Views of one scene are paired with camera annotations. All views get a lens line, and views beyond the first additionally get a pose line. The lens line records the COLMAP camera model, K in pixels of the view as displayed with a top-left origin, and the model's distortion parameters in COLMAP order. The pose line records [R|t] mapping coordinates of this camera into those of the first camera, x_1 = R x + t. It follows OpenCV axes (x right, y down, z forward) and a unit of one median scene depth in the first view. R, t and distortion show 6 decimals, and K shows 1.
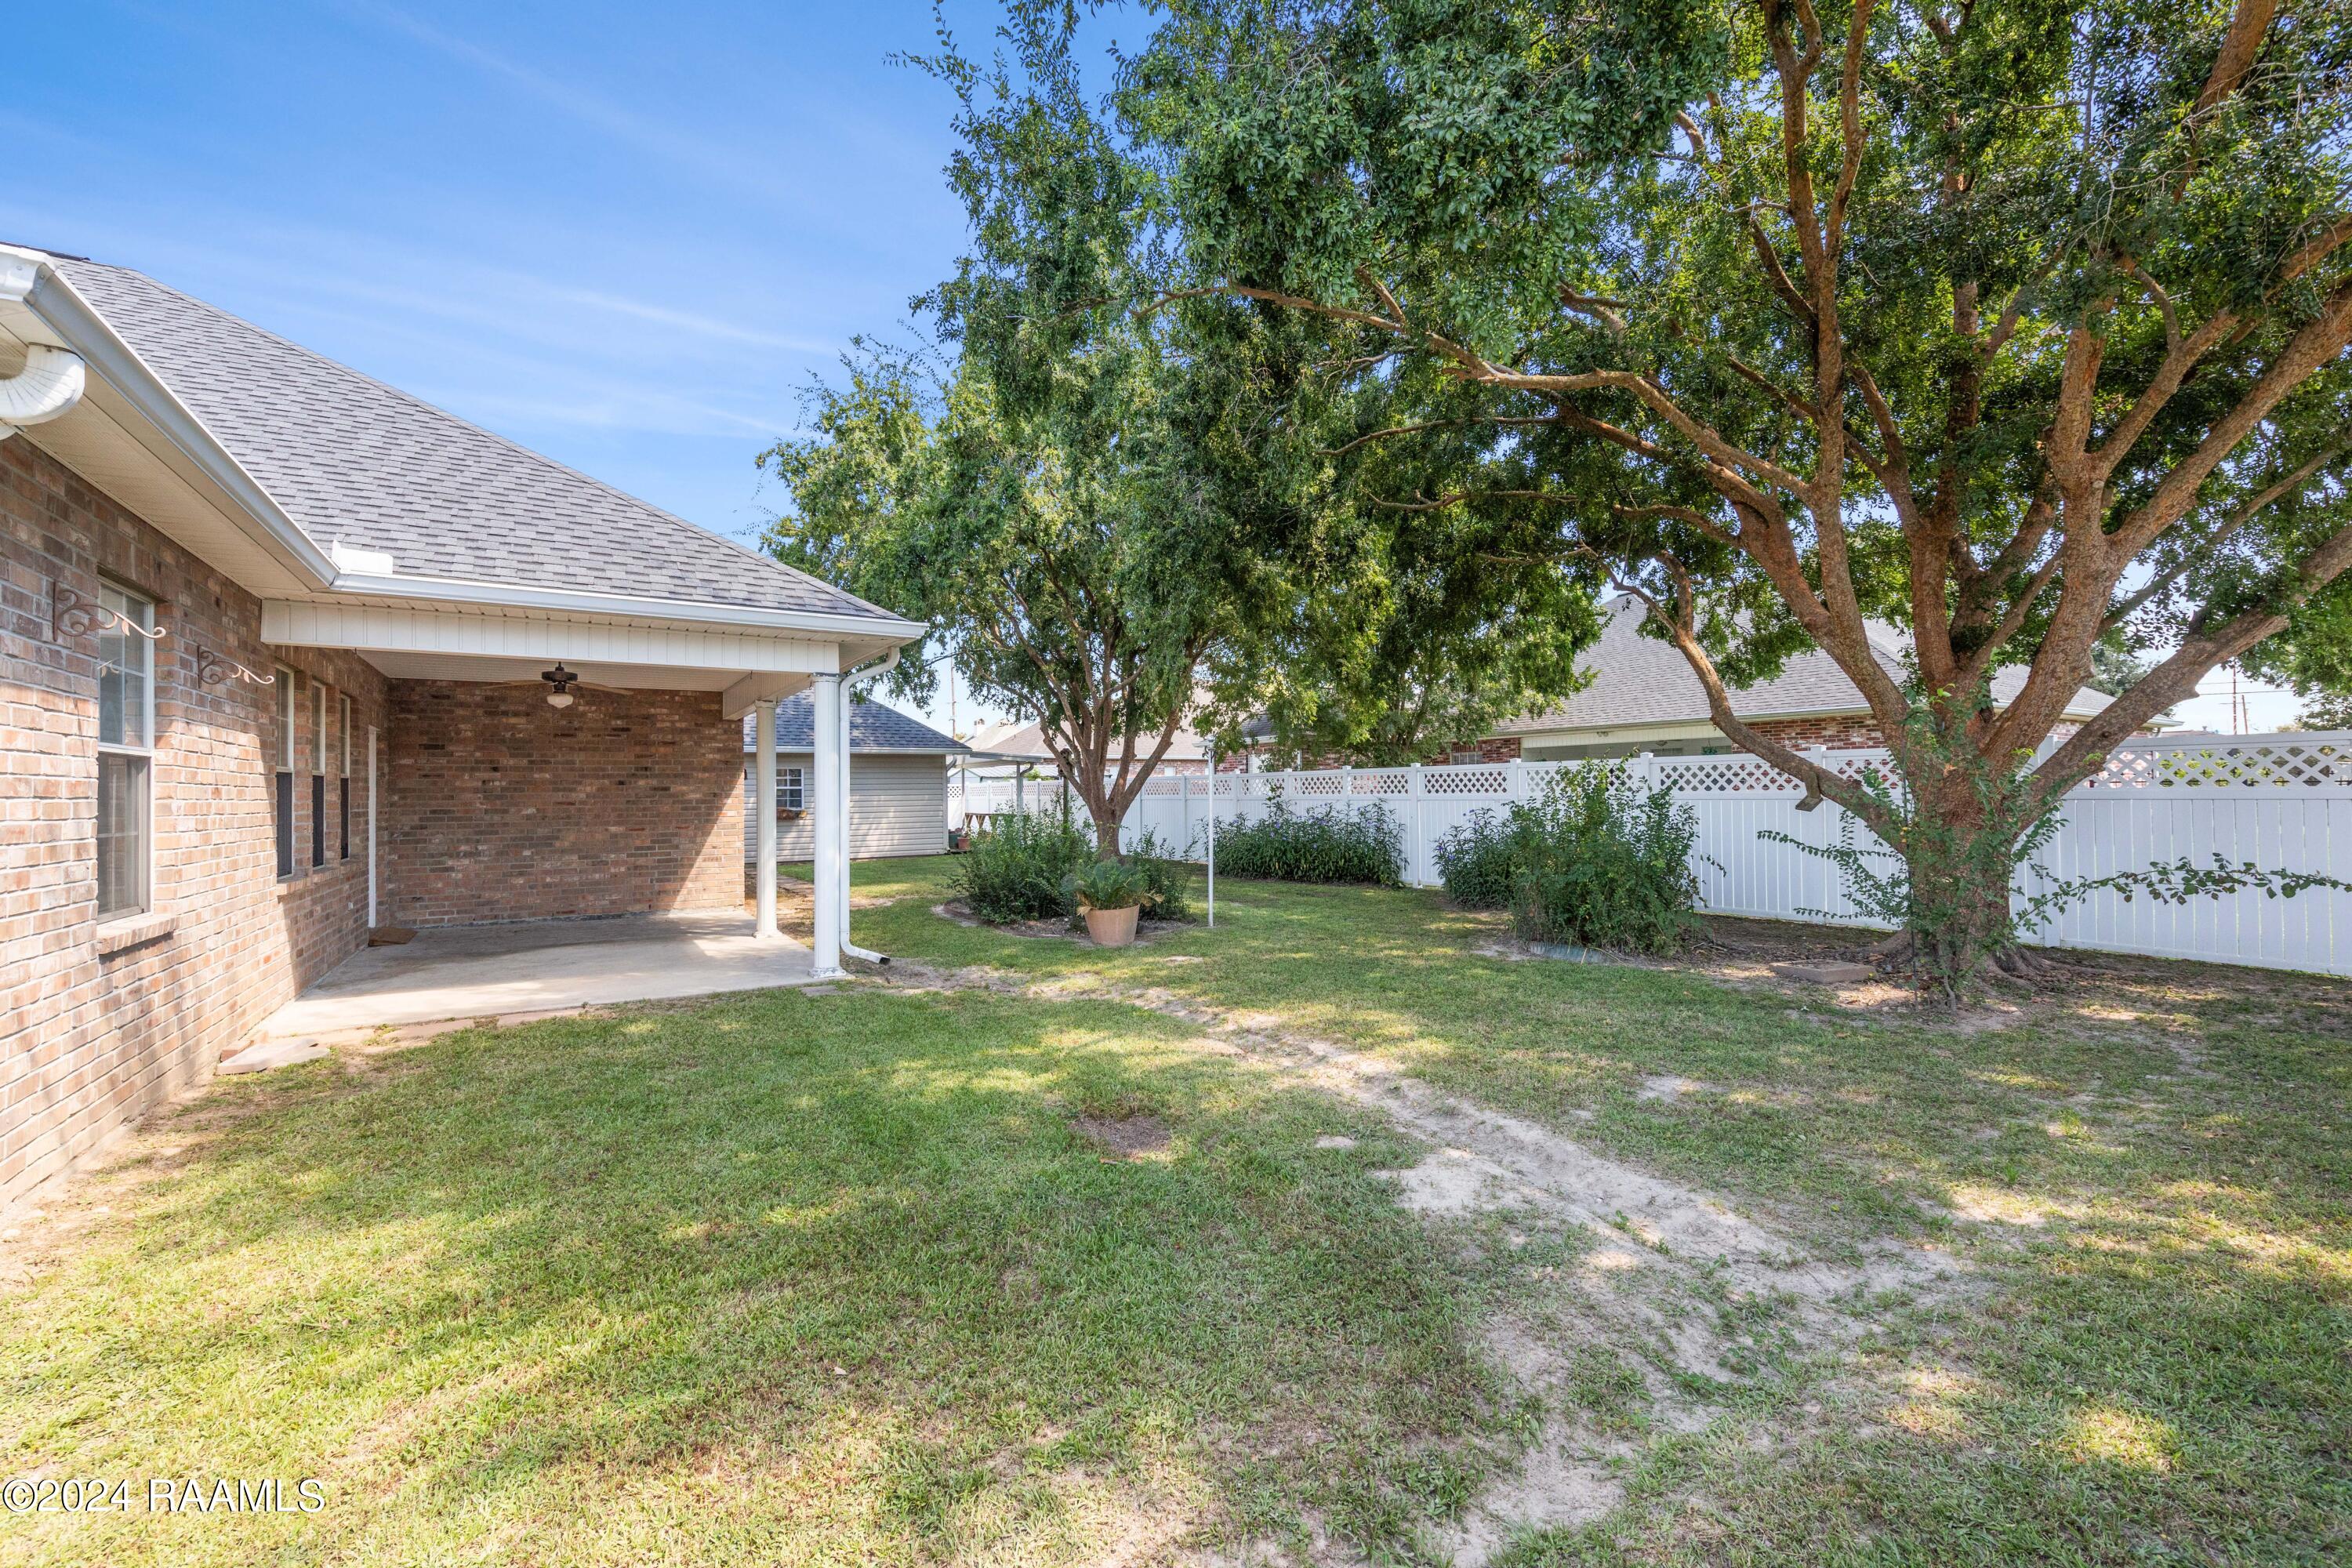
lens RADIAL K [[998.2, 0, 1174.1], [0, 998.2, 784.8], [0, 0, 1]] dist [0.006164, -0.000941]
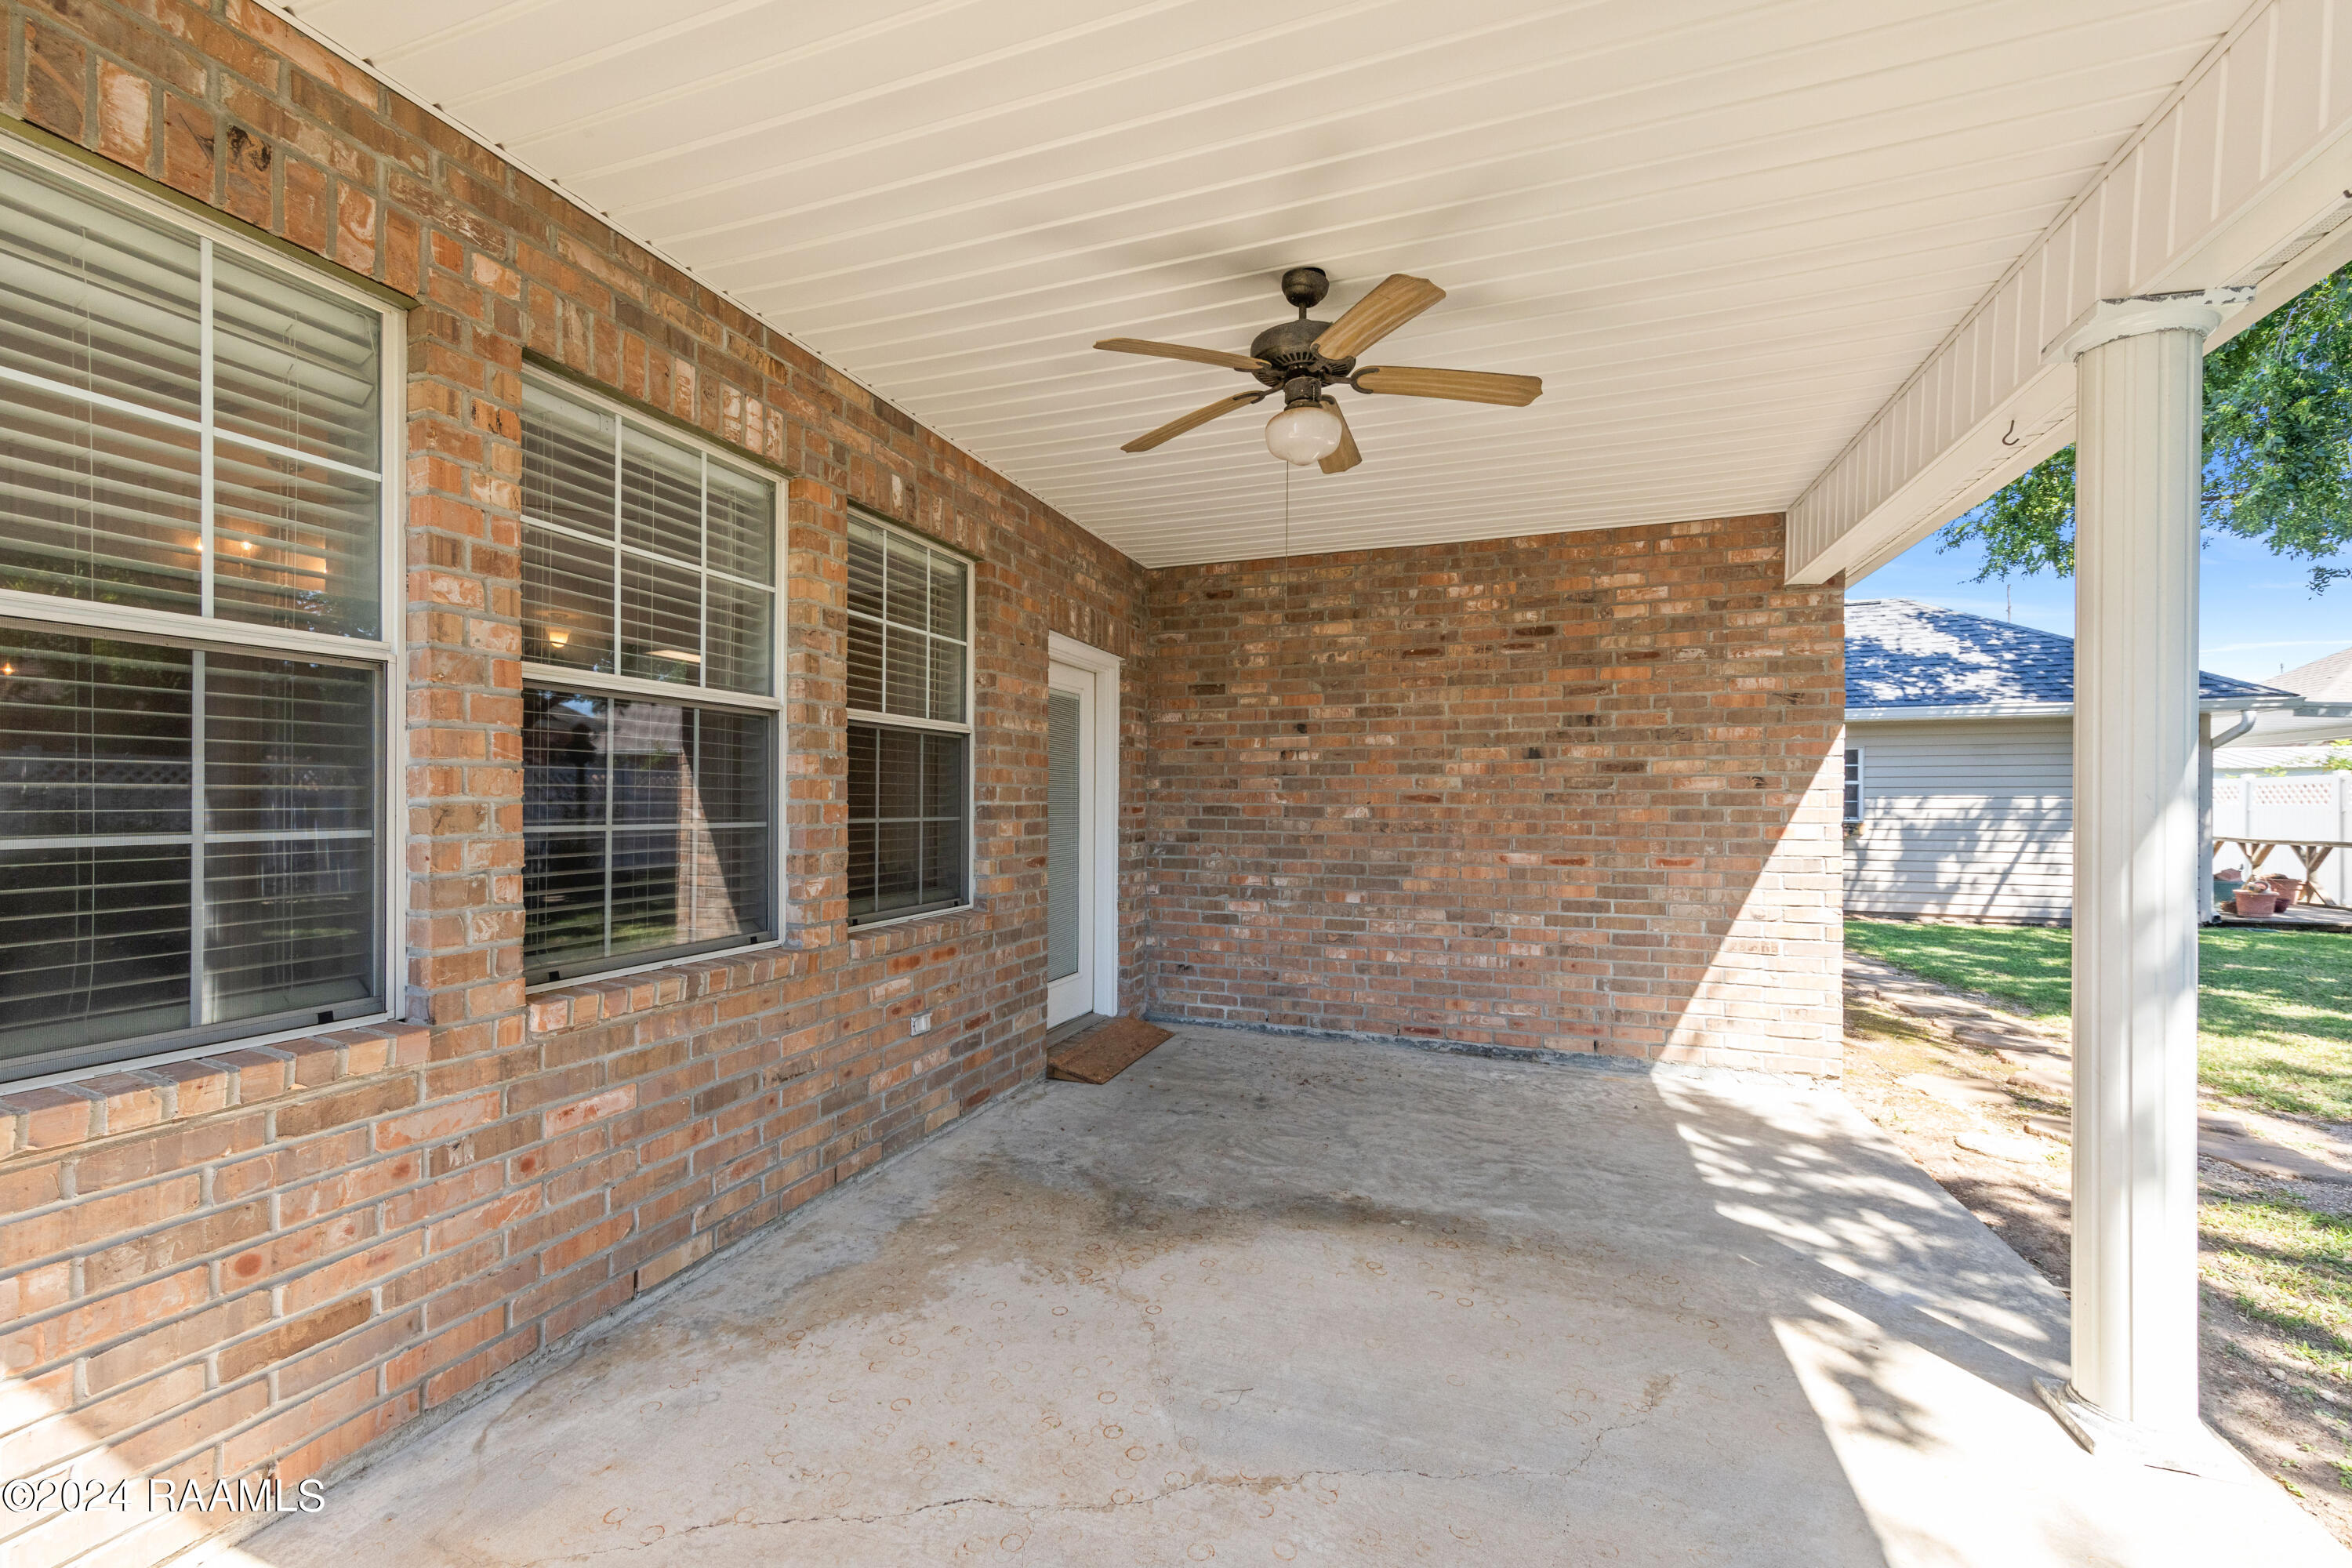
lens RADIAL K [[939.1, 0, 1171.7], [0, 939.1, 792.1], [0, 0, 1]] dist [0.003484, 0.000283]
pose [[0.620940, 0.007448, -0.783823, -0.345916], [-0.005279, 0.999972, 0.005319, 0.014328], [0.783841, 0.000835, 0.620962, 0.651908]]
